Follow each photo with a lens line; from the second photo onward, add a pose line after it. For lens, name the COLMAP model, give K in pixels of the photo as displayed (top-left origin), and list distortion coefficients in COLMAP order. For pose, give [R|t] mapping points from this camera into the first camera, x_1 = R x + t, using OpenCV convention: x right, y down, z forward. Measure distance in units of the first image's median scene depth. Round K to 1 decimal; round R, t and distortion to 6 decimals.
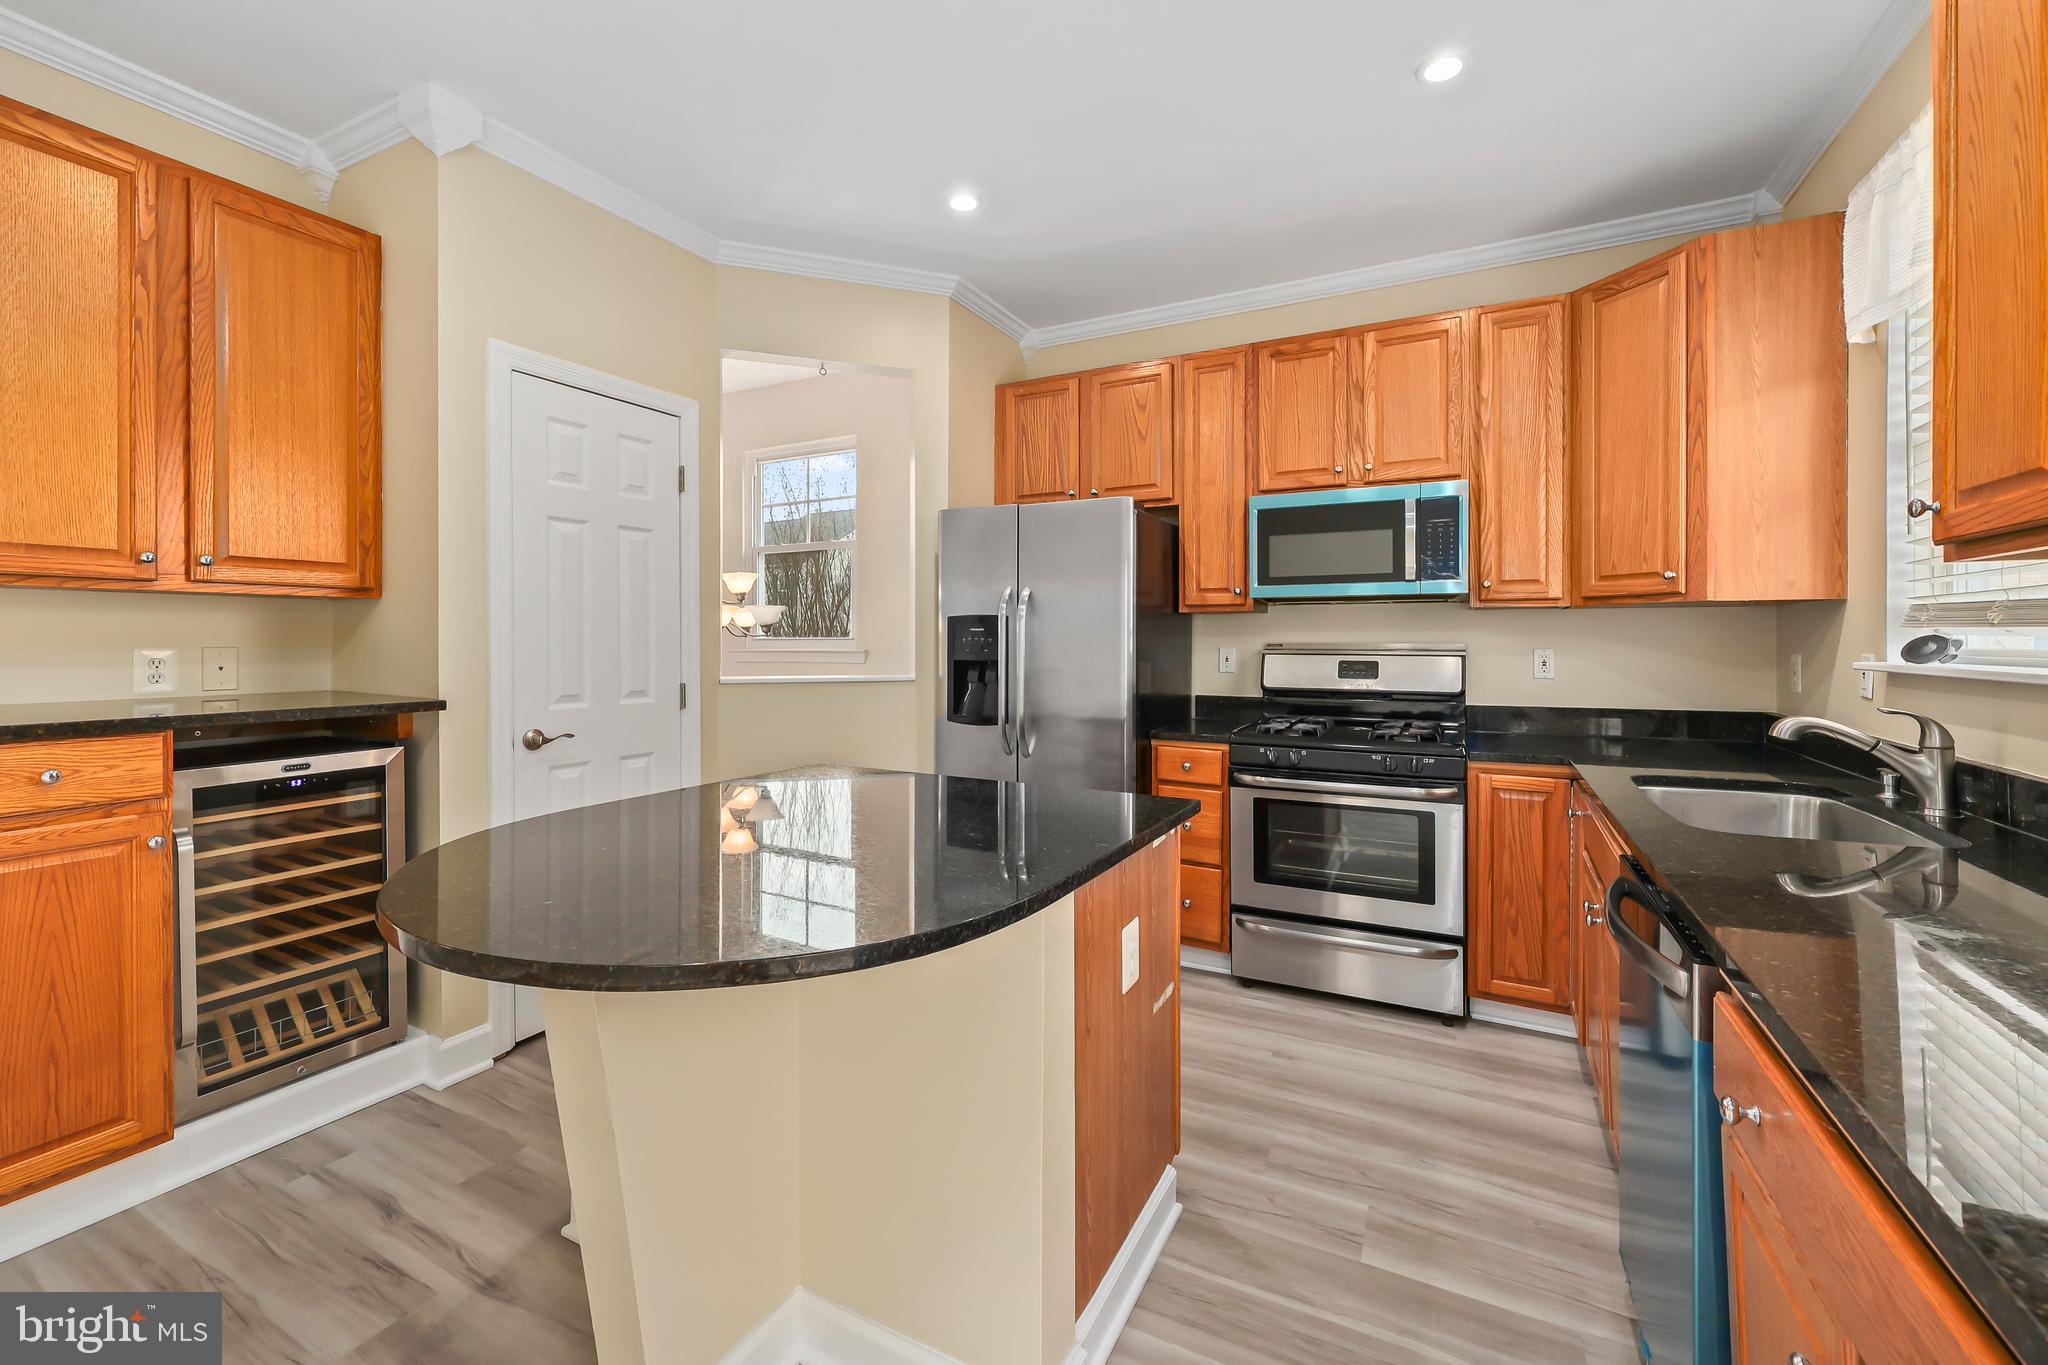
lens RADIAL K [[843.3, 0, 997.1], [0, 843.3, 643.9], [0, 0, 1]] dist [0.004806, 0.000878]
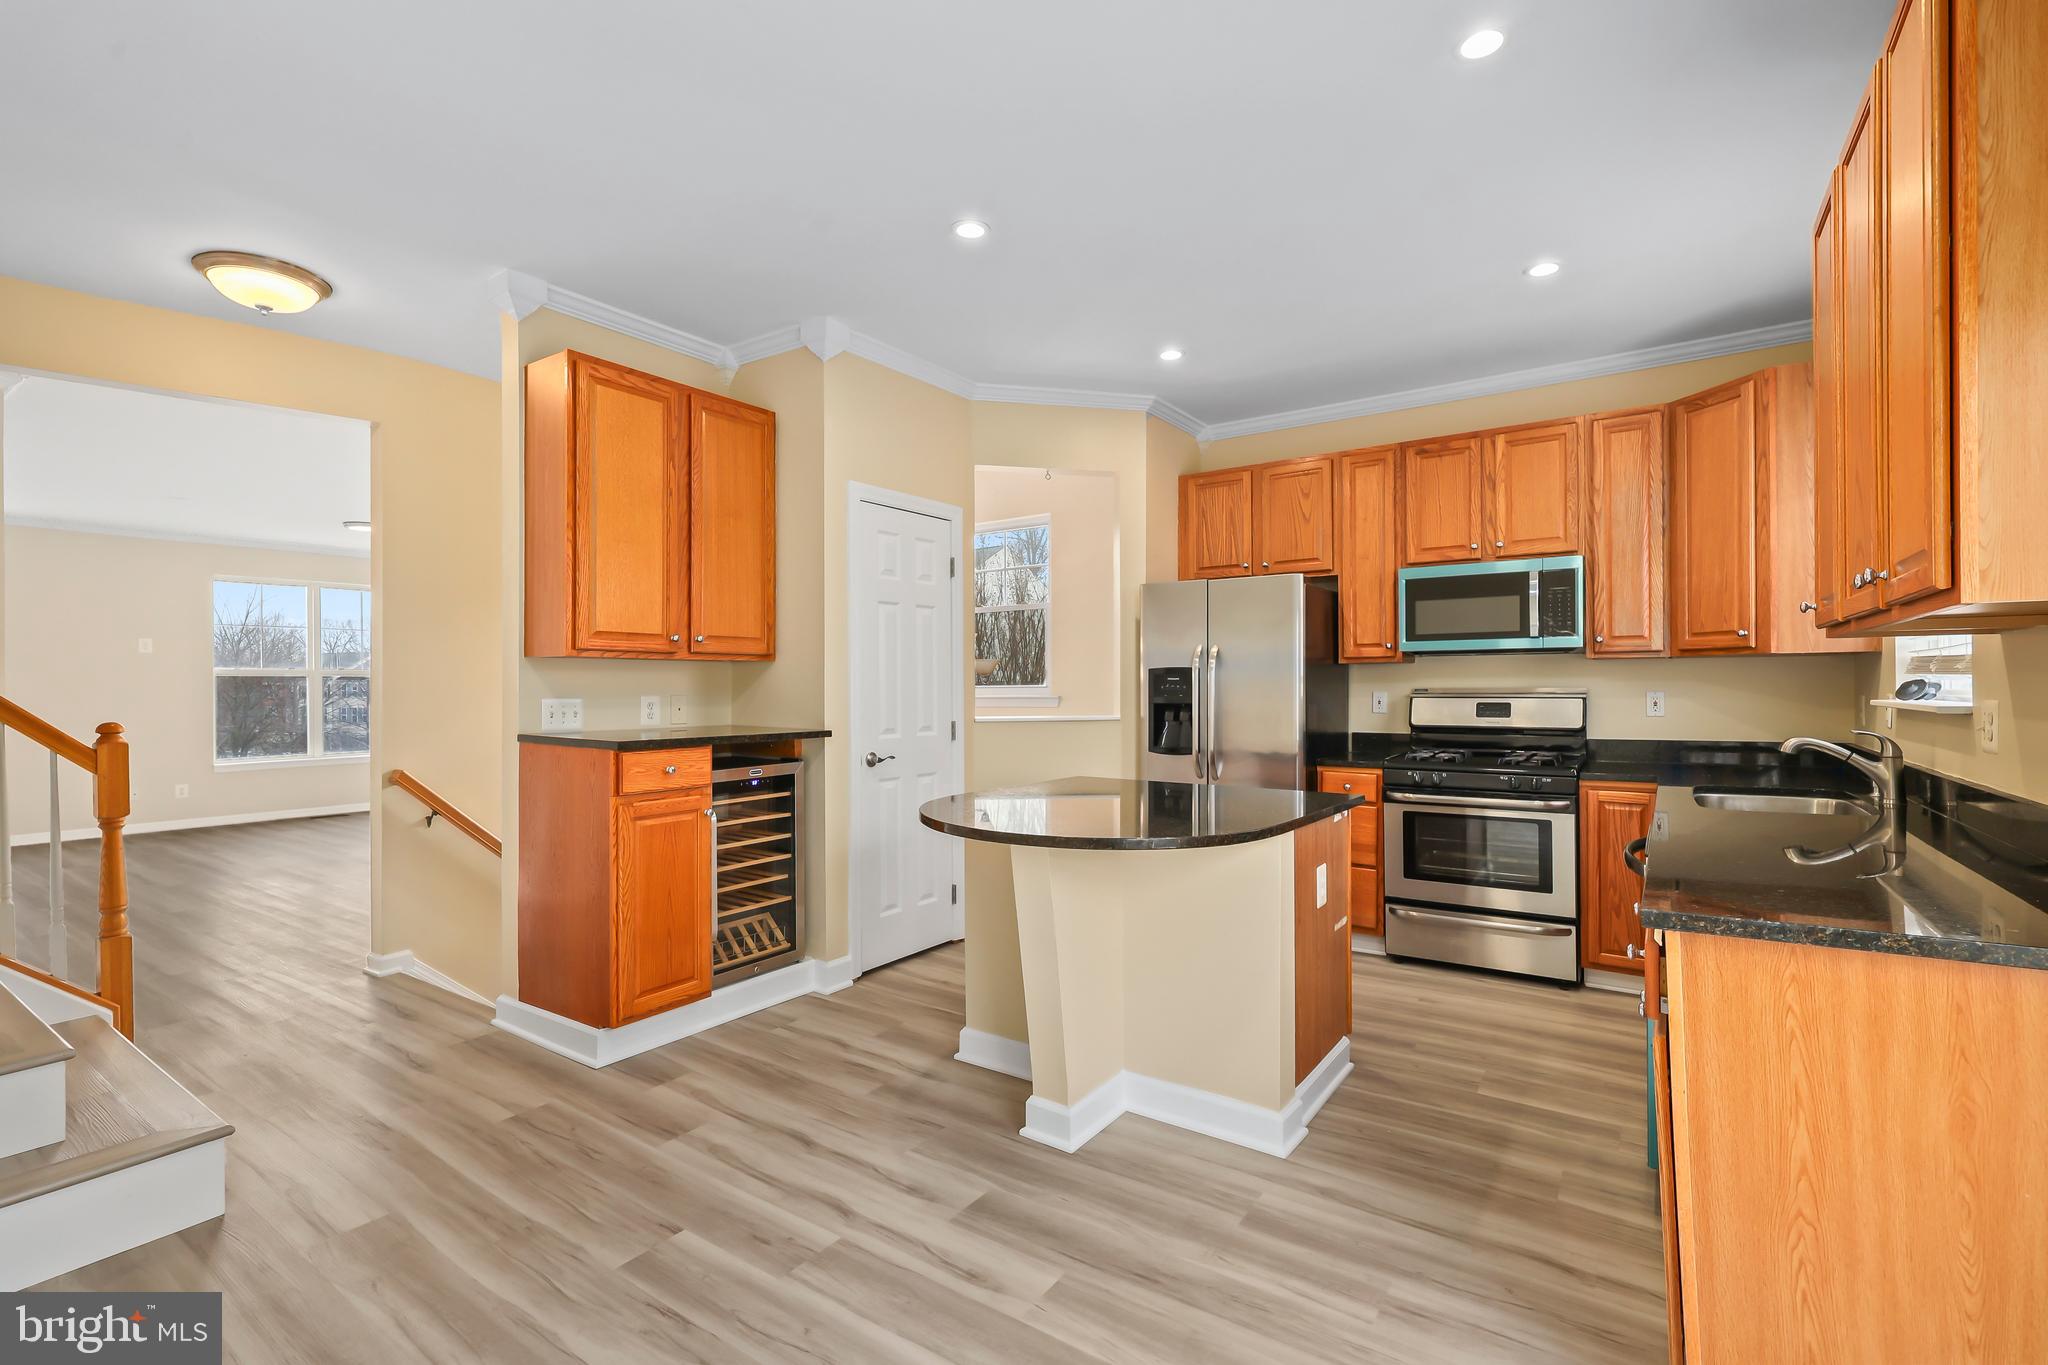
lens RADIAL K [[885.1, 0, 1021.4], [0, 885.1, 693.8], [0, 0, 1]] dist [0.005193, -0.000873]
pose [[0.993778, -0.005136, -0.111256, -0.121721], [0.005411, 0.999983, 0.002173, 0.001196], [0.111243, -0.002761, 0.993789, -0.401945]]
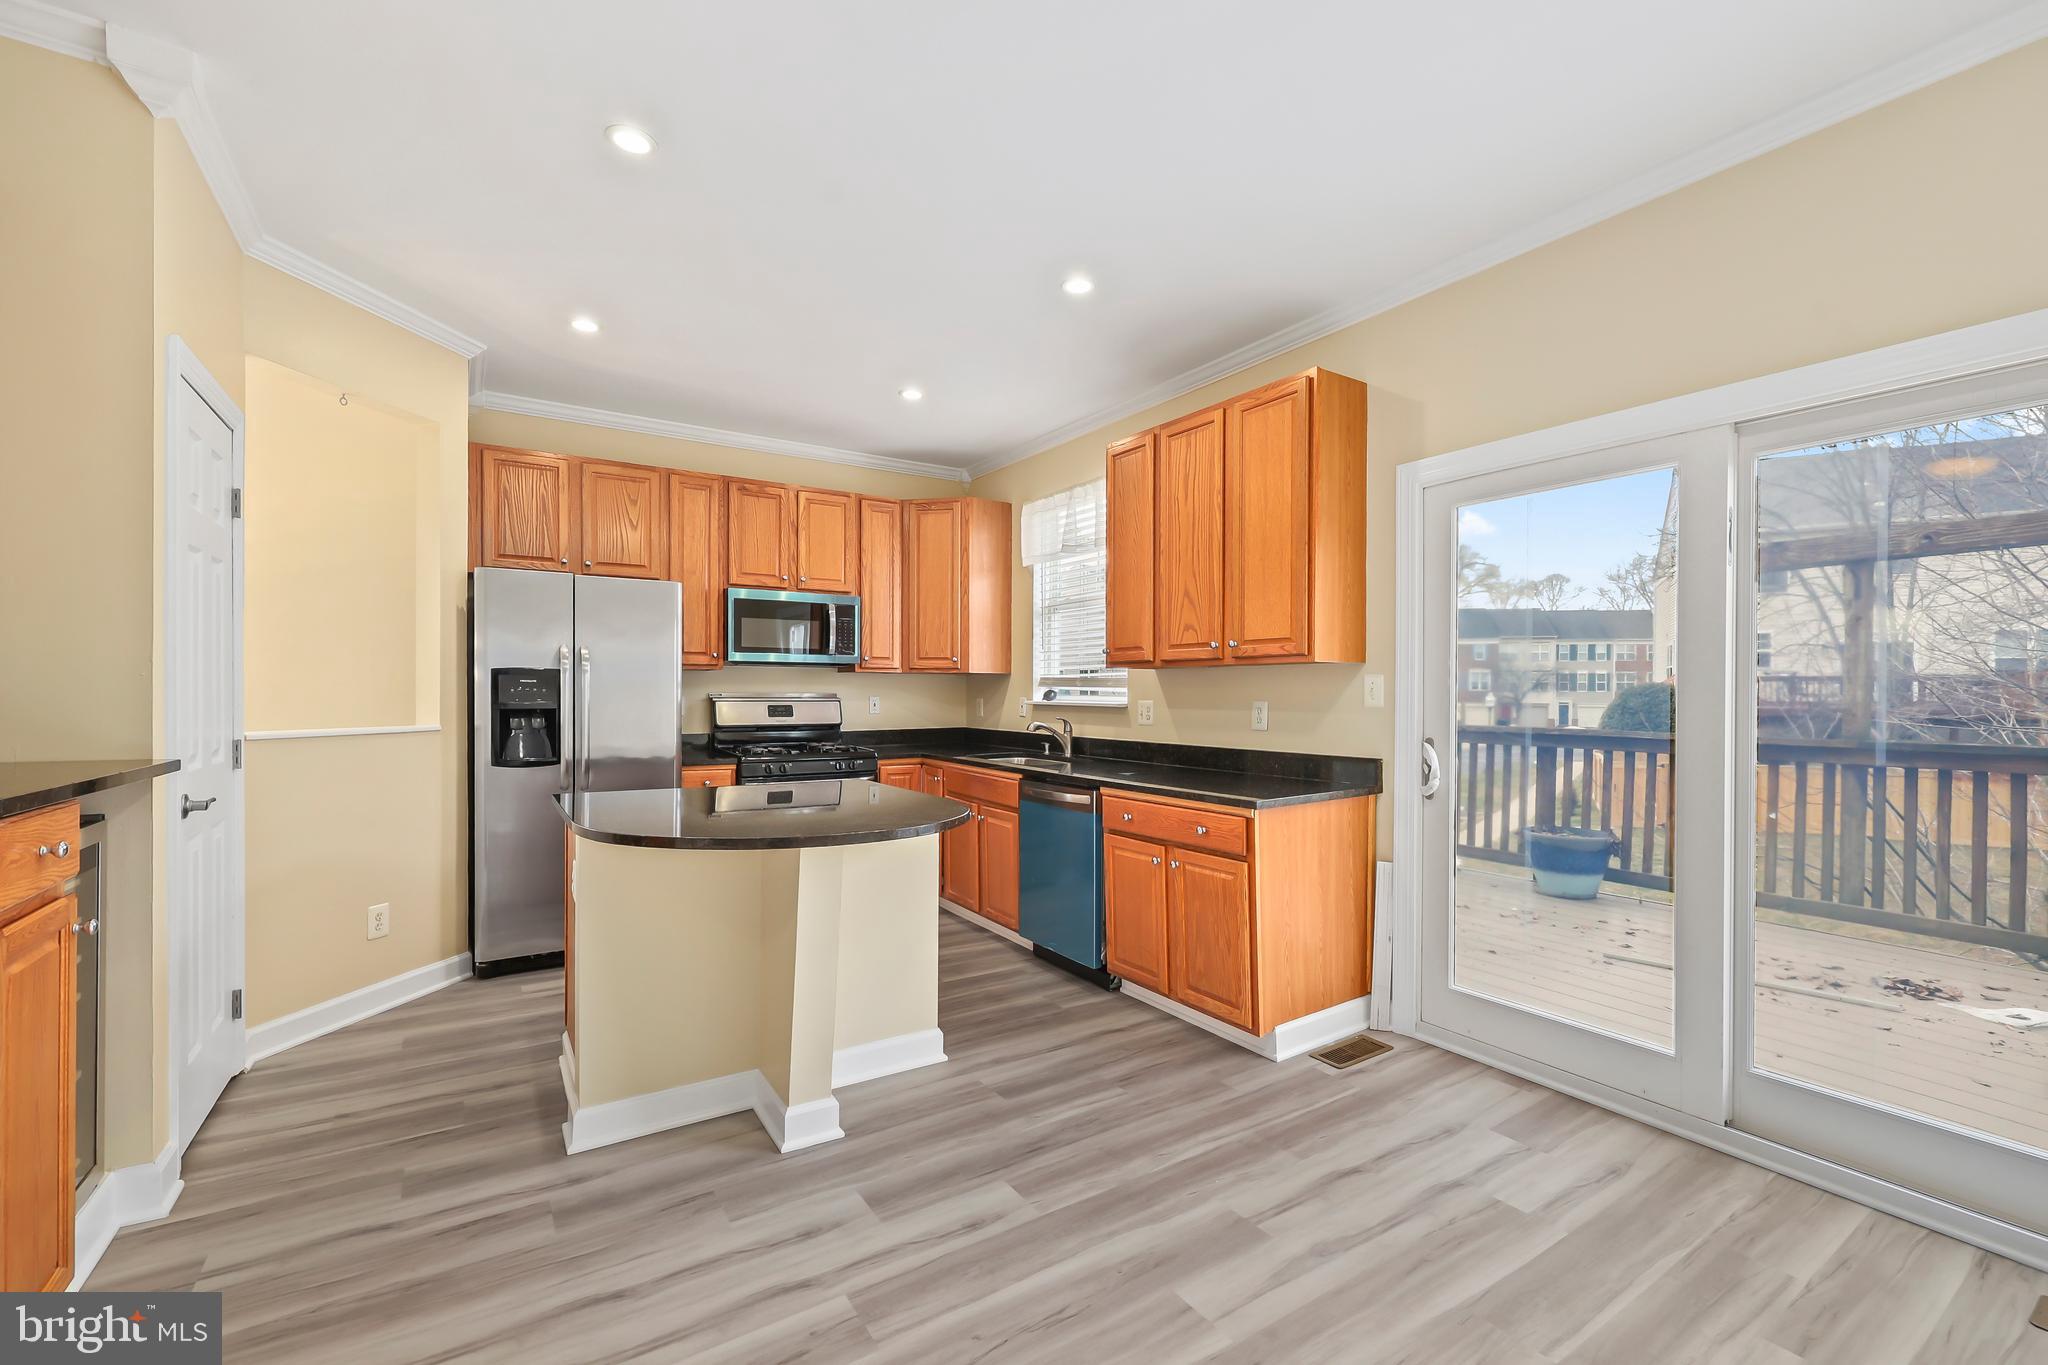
lens RADIAL K [[843.3, 0, 1018.9], [0, 843.3, 708.1], [0, 0, 1]] dist [0.004806, 0.000878]
pose [[0.507582, -0.015170, 0.861470, -0.776771], [0.001418, 0.999858, 0.016772, 0.000962], [-0.861602, -0.007292, 0.507532, -0.141617]]
